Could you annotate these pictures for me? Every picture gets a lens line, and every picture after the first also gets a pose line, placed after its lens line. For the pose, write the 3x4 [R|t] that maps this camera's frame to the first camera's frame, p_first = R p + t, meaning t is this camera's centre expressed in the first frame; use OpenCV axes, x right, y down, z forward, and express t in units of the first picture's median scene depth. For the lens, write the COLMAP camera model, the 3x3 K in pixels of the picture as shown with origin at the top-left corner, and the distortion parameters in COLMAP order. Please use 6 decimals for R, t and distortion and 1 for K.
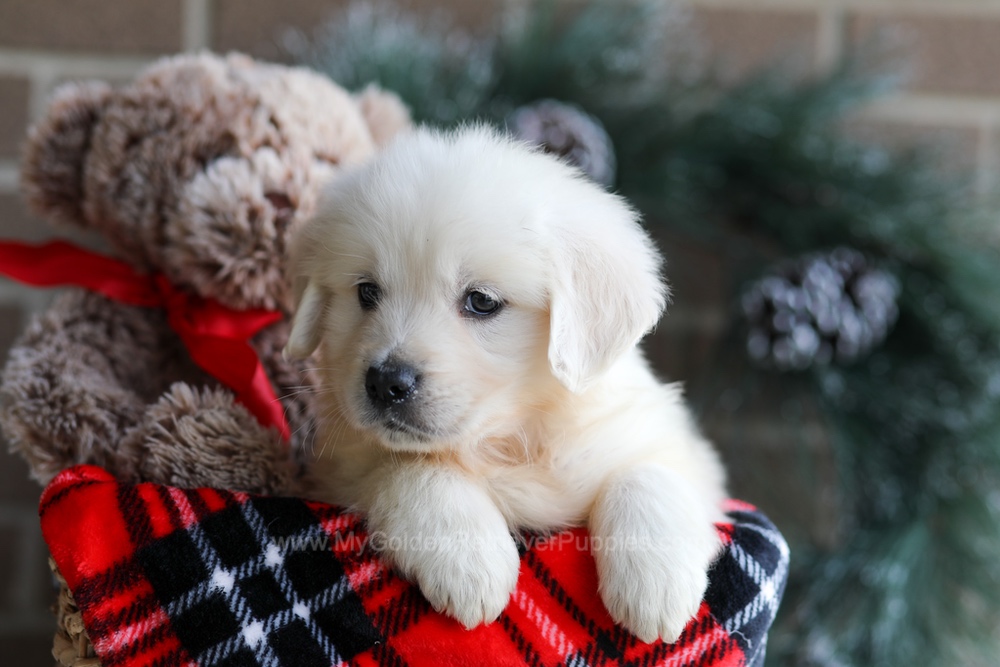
lens RADIAL K [[2574.1, 0, 502.7], [0, 2574.1, 339.1], [0, 0, 1]] dist [0.155432, 0.000000]
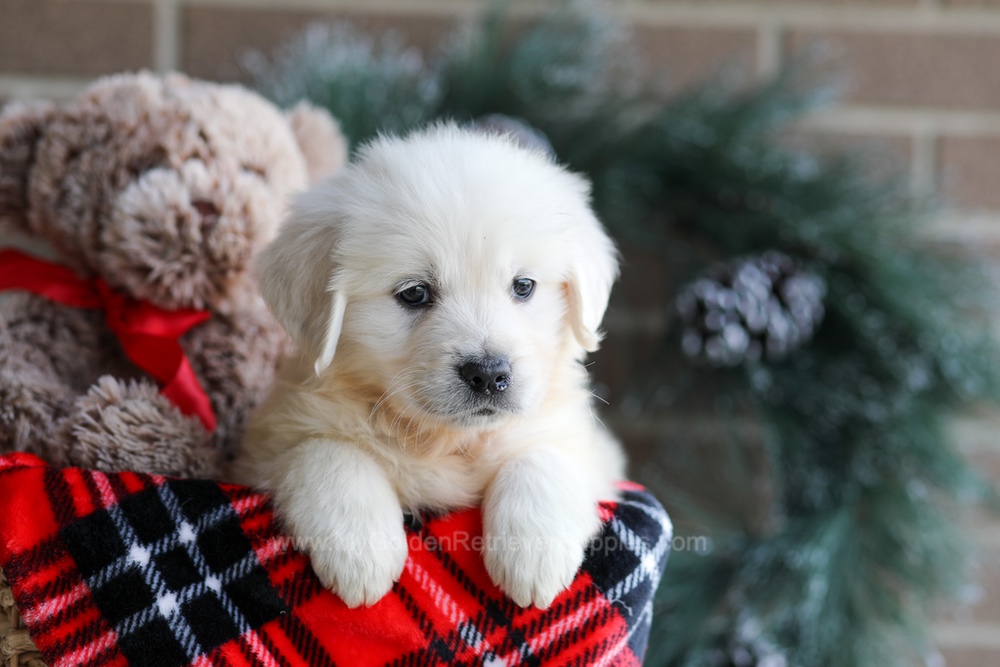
lens RADIAL K [[2574.1, 0, 499.2], [0, 2574.1, 330.0], [0, 0, 1]] dist [0.155432, 0.000000]
pose [[0.999543, -0.009752, -0.028606, 0.072127], [0.009419, 0.999886, -0.011777, 0.012133], [0.028718, 0.011503, 0.999521, -0.082007]]
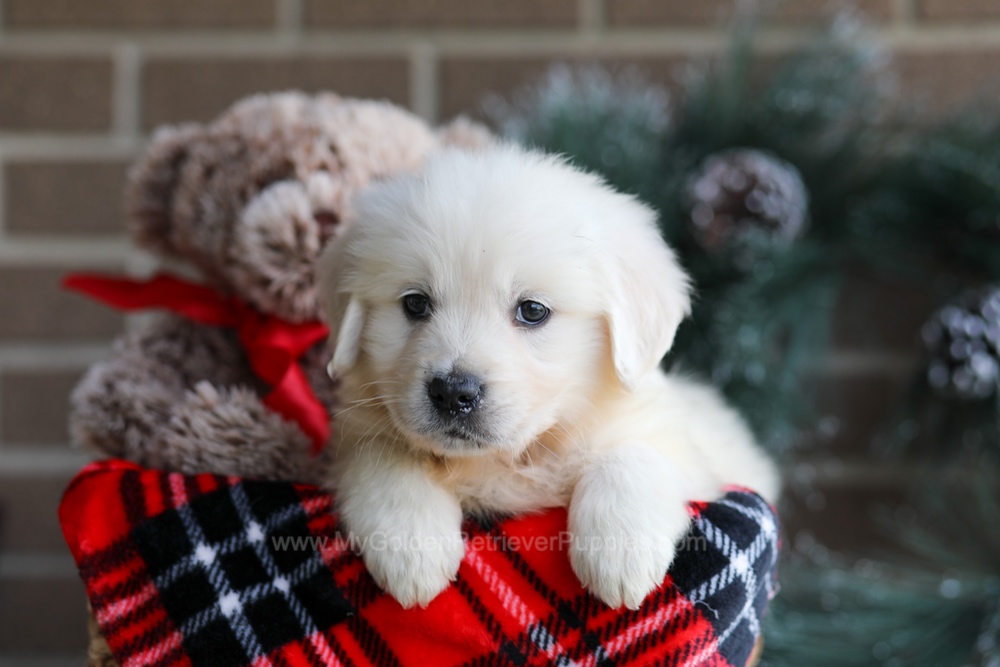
lens RADIAL K [[2574.1, 0, 508.4], [0, 2574.1, 331.6], [0, 0, 1]] dist [0.155432, 0.000000]
pose [[0.965522, -0.040784, -0.257107, 0.279110], [0.022060, 0.996917, -0.075297, 0.081081], [0.259386, 0.067029, 0.963445, -0.002626]]
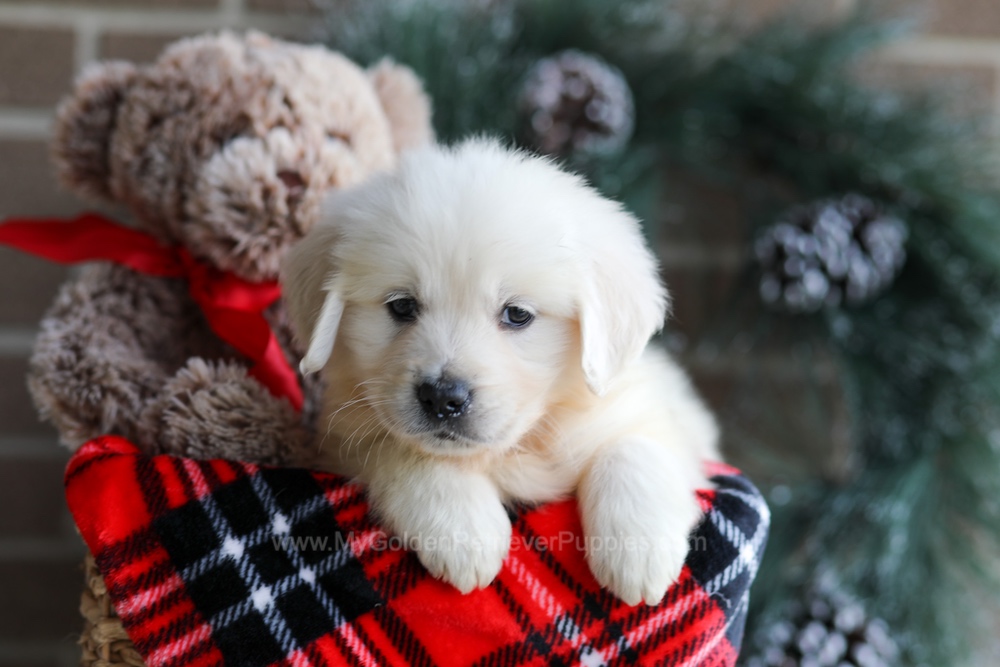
lens RADIAL K [[2574.1, 0, 497.2], [0, 2574.1, 334.2], [0, 0, 1]] dist [0.155432, 0.000000]
pose [[0.999308, -0.003013, -0.037068, 0.039571], [0.004938, 0.998637, 0.051959, -0.048505], [0.036861, -0.052106, 0.997961, -0.059619]]
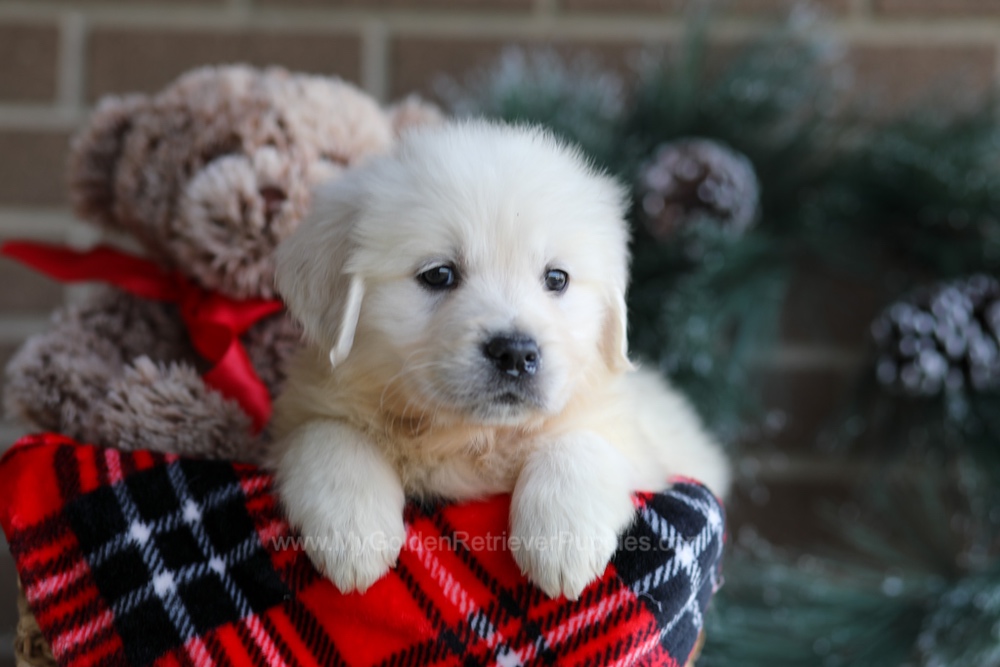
lens RADIAL K [[2574.1, 0, 505.3], [0, 2574.1, 338.2], [0, 0, 1]] dist [0.155432, 0.000000]
pose [[0.971759, -0.012578, -0.235640, 0.270998], [-0.003793, 0.997617, -0.068896, 0.082716], [0.235945, 0.067844, 0.969395, 0.015478]]
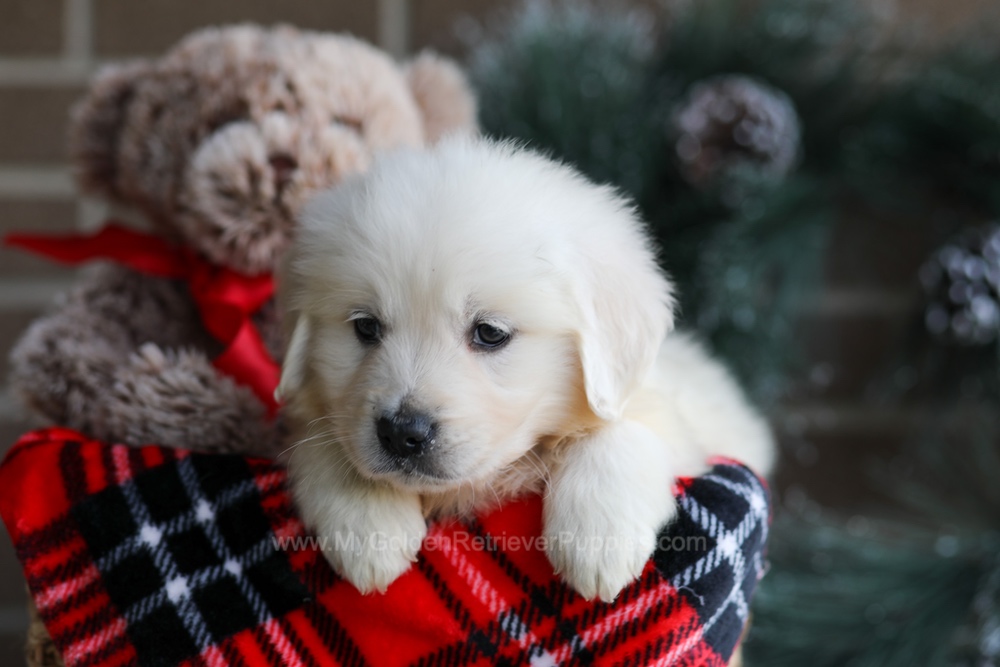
lens RADIAL K [[2574.1, 0, 493.4], [0, 2574.1, 364.4], [0, 0, 1]] dist [0.155432, 0.000000]
pose [[0.965633, -0.027620, -0.258436, 0.264766], [0.023093, 0.999522, -0.020534, 0.049090], [0.258880, 0.013860, 0.965810, 0.073881]]
